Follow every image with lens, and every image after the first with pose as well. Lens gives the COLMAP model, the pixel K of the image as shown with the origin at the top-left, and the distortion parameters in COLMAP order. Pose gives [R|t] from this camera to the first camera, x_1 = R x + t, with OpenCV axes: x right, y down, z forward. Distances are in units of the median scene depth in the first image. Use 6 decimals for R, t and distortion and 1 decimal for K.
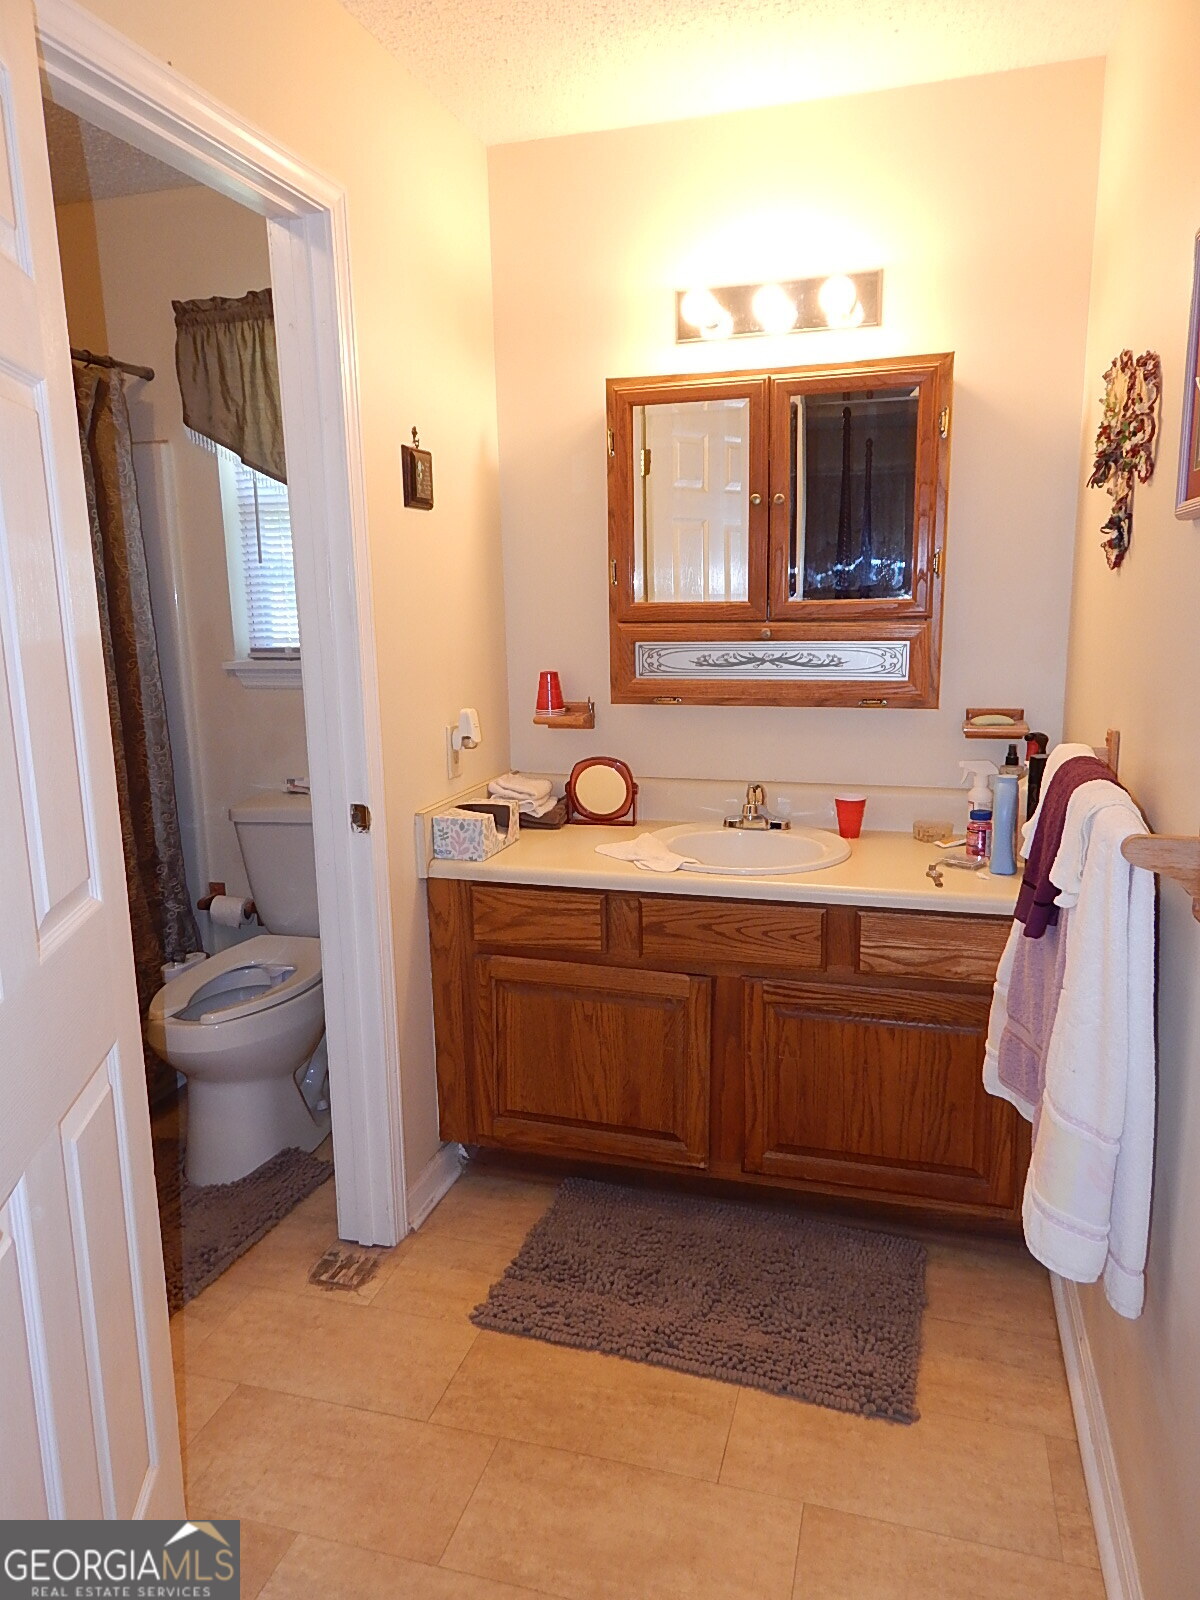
lens RADIAL K [[1101.9, 0, 598.8], [0, 1101.9, 799.8], [0, 0, 1]] dist [0.023983, -0.006617]
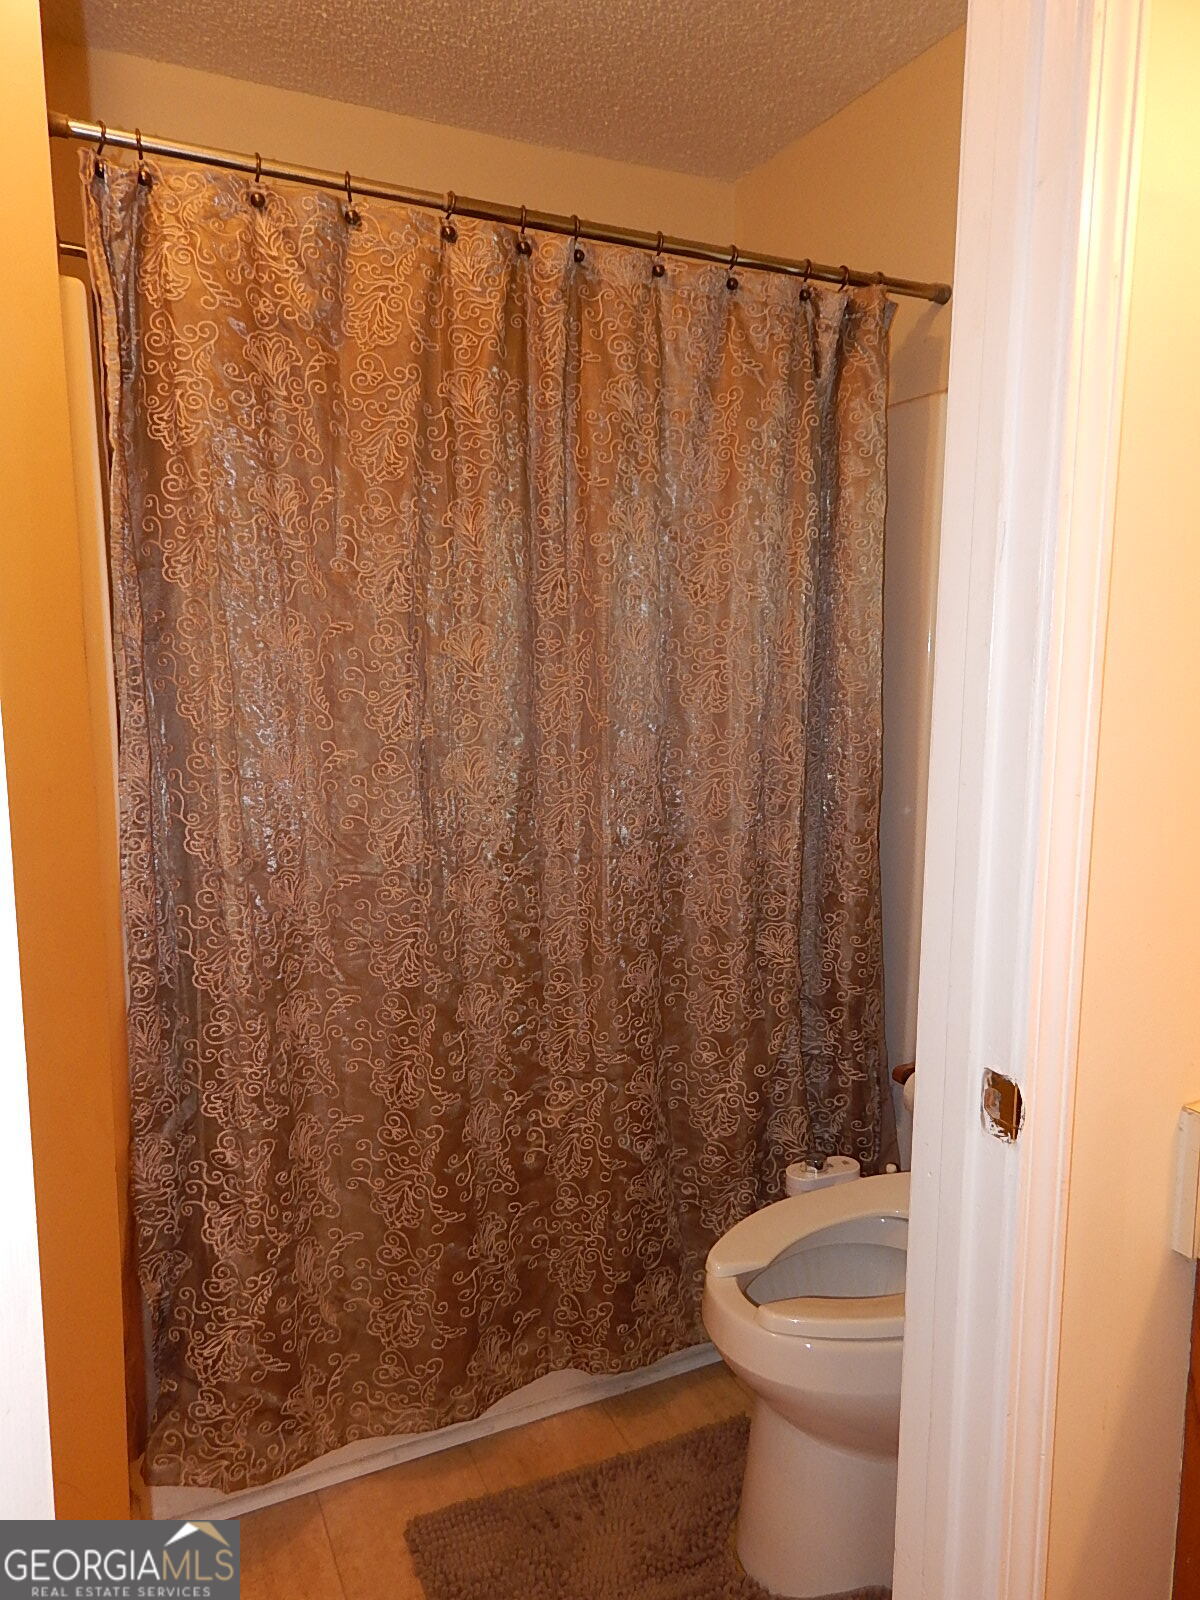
lens RADIAL K [[1101.9, 0, 604.3], [0, 1101.9, 795.6], [0, 0, 1]] dist [0.023983, -0.006617]
pose [[0.670670, 0.127624, -0.730694, -0.010235], [-0.154051, 0.987574, 0.031095, -0.074649], [0.725582, 0.091710, 0.681997, 0.443370]]
